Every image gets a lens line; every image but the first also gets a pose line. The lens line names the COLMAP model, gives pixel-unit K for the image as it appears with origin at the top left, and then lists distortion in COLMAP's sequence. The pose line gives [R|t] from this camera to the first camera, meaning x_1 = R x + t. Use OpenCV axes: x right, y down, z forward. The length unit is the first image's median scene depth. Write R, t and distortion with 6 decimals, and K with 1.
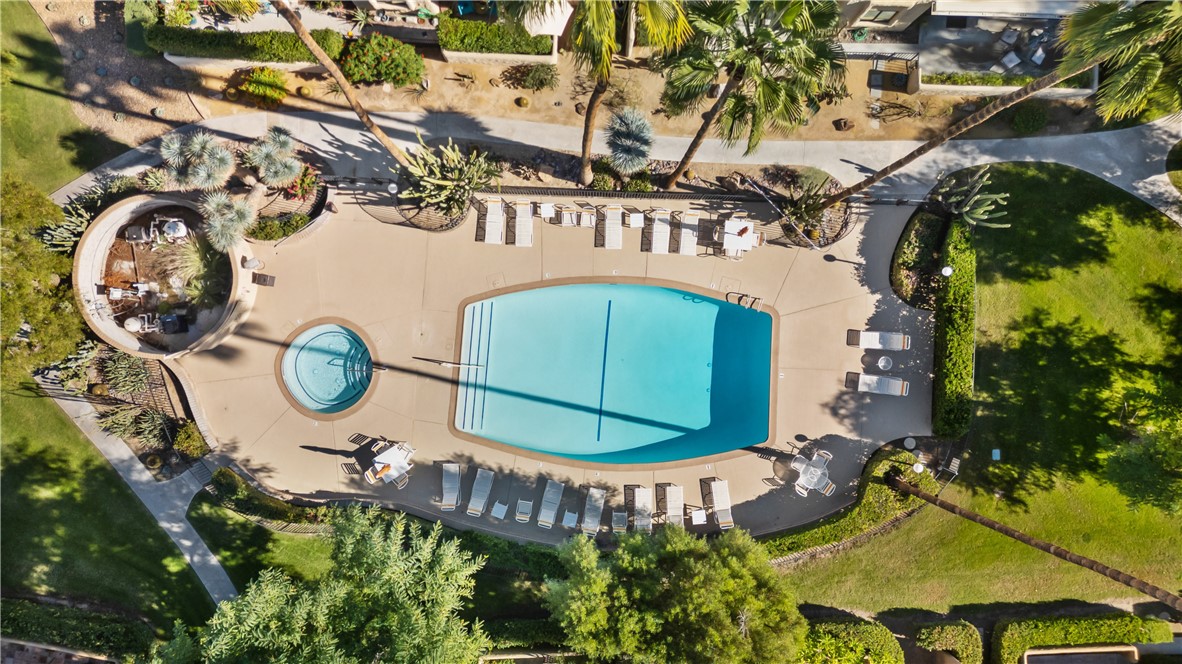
lens RADIAL K [[829.5, 0, 588.3], [0, 829.5, 325.9], [0, 0, 1]] dist [0.075140, -0.084688]
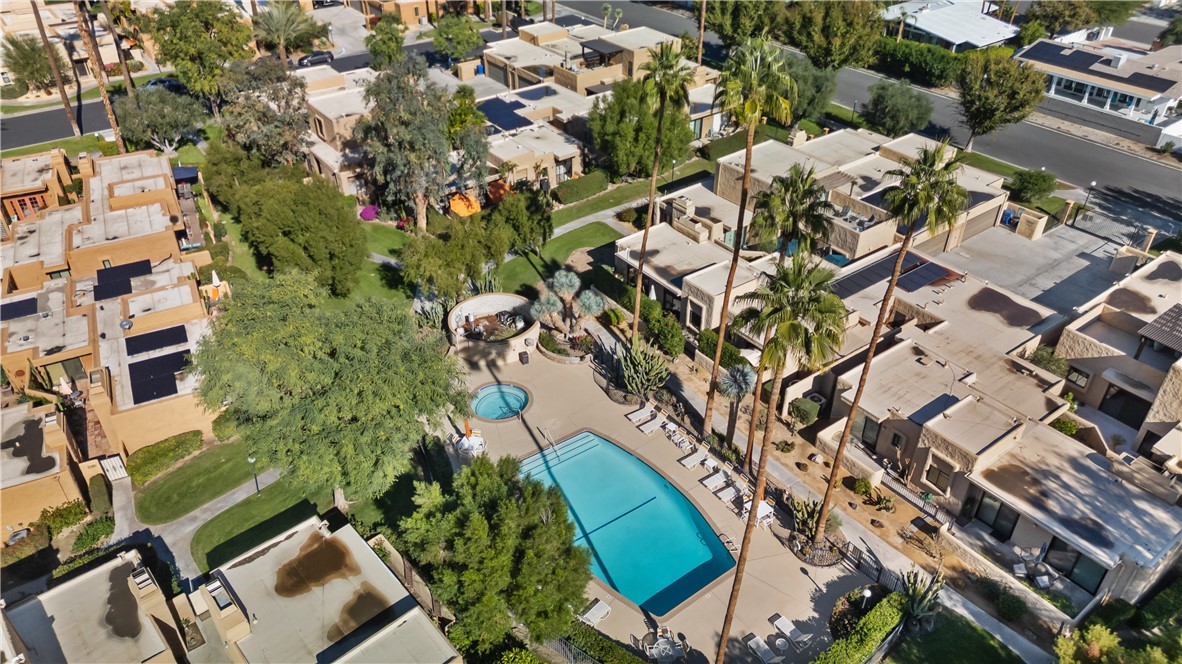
lens RADIAL K [[829.5, 0, 588.3], [0, 829.5, 325.9], [0, 0, 1]] dist [0.075140, -0.084688]
pose [[0.625928, 0.438434, -0.644973, 0.727698], [-0.779815, 0.341051, -0.524951, 0.689689], [-0.010188, 0.831541, 0.555370, 0.022362]]
